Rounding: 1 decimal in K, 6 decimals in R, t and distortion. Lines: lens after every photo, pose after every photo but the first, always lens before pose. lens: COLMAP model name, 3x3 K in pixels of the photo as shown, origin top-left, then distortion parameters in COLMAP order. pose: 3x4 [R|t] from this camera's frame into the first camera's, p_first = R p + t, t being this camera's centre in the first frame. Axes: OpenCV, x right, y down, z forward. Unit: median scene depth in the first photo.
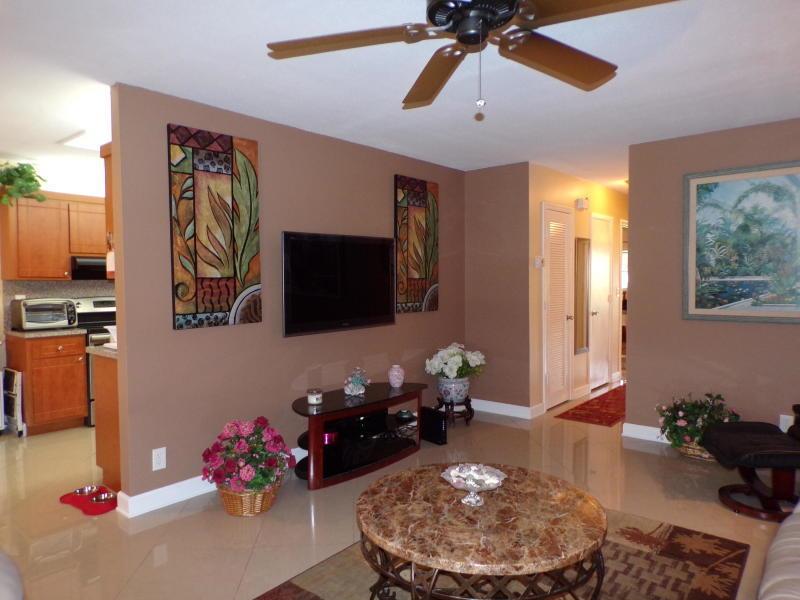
lens RADIAL K [[542.2, 0, 400.0], [0, 542.2, 300.0], [0, 0, 1]] dist [-0.000457, 0.003441]
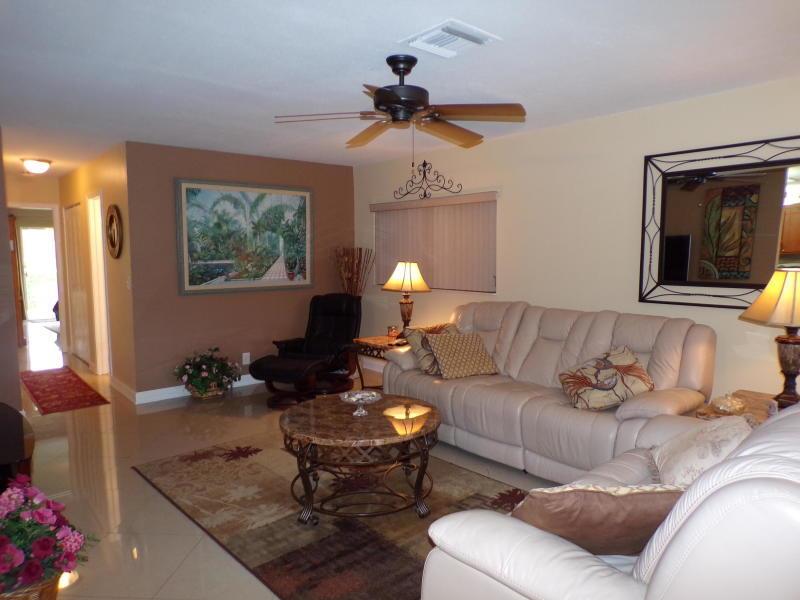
lens RADIAL K [[542.2, 0, 400.0], [0, 542.2, 300.0], [0, 0, 1]] dist [-0.000457, 0.003441]
pose [[0.168970, -0.082802, 0.982137, -0.653495], [0.042144, 0.996161, 0.076734, -0.029103], [-0.984720, 0.028425, 0.171811, 0.308761]]
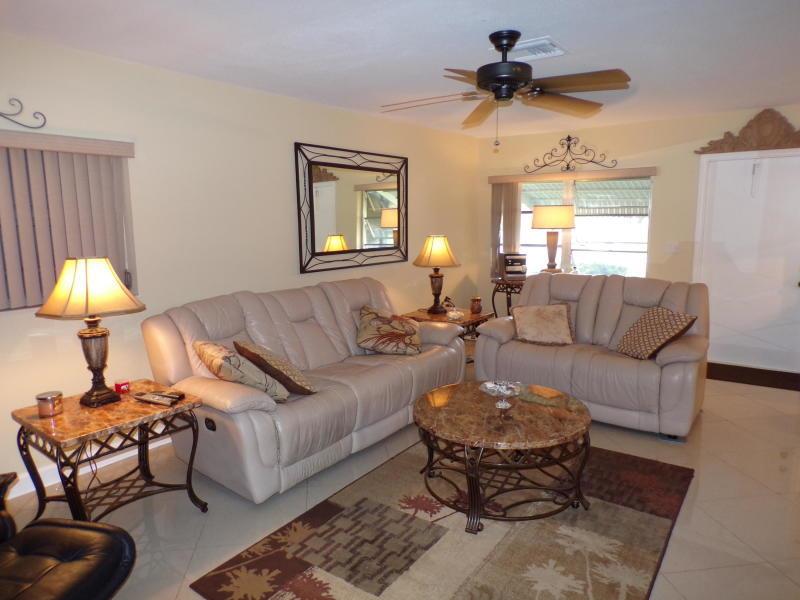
lens RADIAL K [[542.2, 0, 400.0], [0, 542.2, 300.0], [0, 0, 1]] dist [-0.000457, 0.003441]
pose [[-0.998549, 0.023035, -0.048673, 0.232425], [0.013200, 0.981018, 0.193466, -0.089986], [0.052205, 0.192542, -0.979899, 1.158769]]
